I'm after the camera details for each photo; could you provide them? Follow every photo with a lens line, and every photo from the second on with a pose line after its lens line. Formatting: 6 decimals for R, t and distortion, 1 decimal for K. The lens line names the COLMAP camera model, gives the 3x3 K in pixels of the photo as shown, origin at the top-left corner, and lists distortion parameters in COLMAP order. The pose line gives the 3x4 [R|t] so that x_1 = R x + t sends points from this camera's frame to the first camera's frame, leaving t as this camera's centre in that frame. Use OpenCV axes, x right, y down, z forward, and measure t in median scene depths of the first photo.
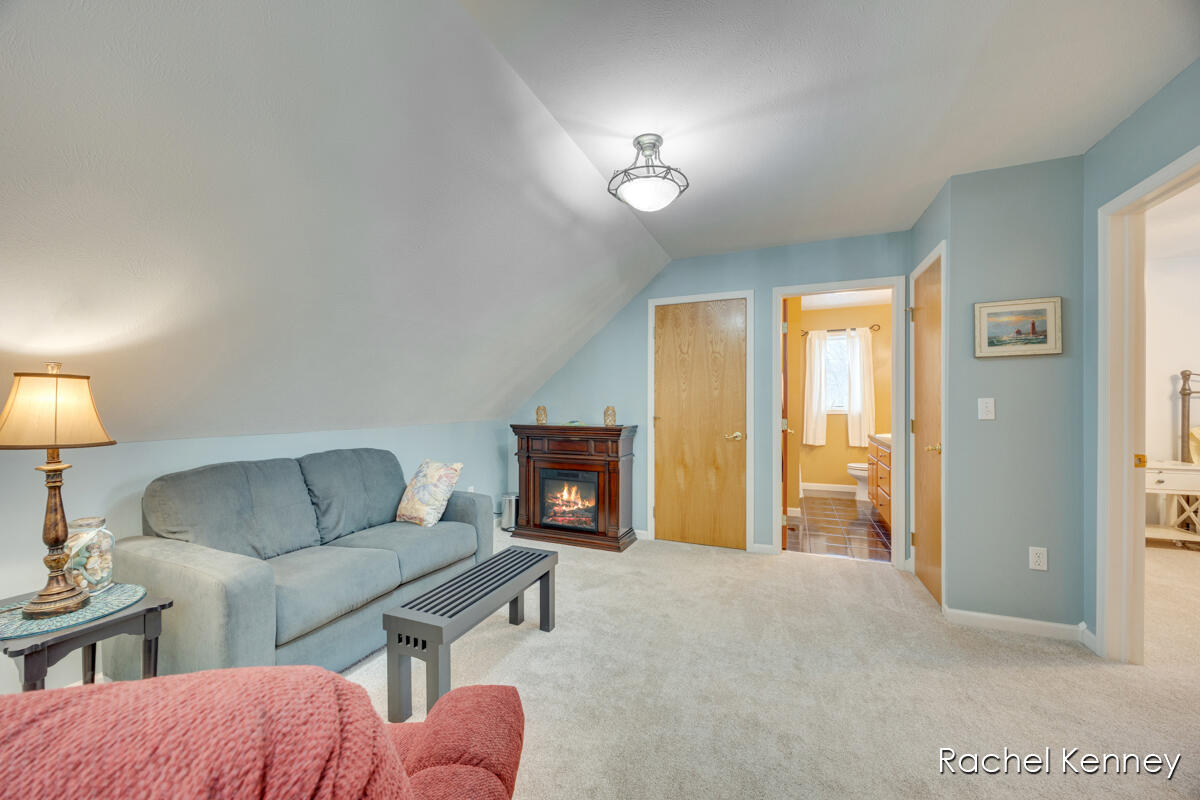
lens RADIAL K [[458.3, 0, 597.8], [0, 458.3, 404.2], [0, 0, 1]] dist [-0.000003, 0.000072]
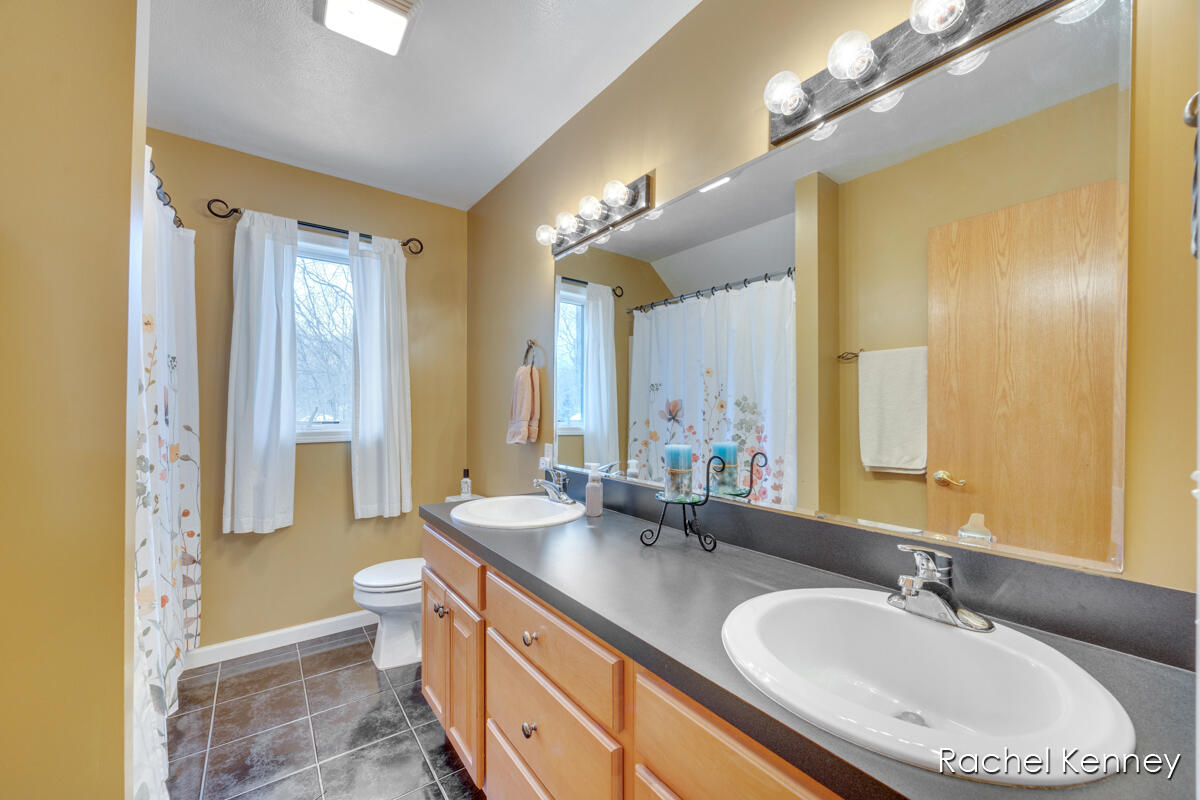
lens RADIAL K [[458.3, 0, 597.8], [0, 458.3, 404.2], [0, 0, 1]] dist [-0.000003, 0.000072]
pose [[0.536623, 0.012805, 0.843725, 0.322644], [0.003610, 0.999841, -0.017471, -0.003745], [-0.843814, 0.012421, 0.536492, 0.603171]]
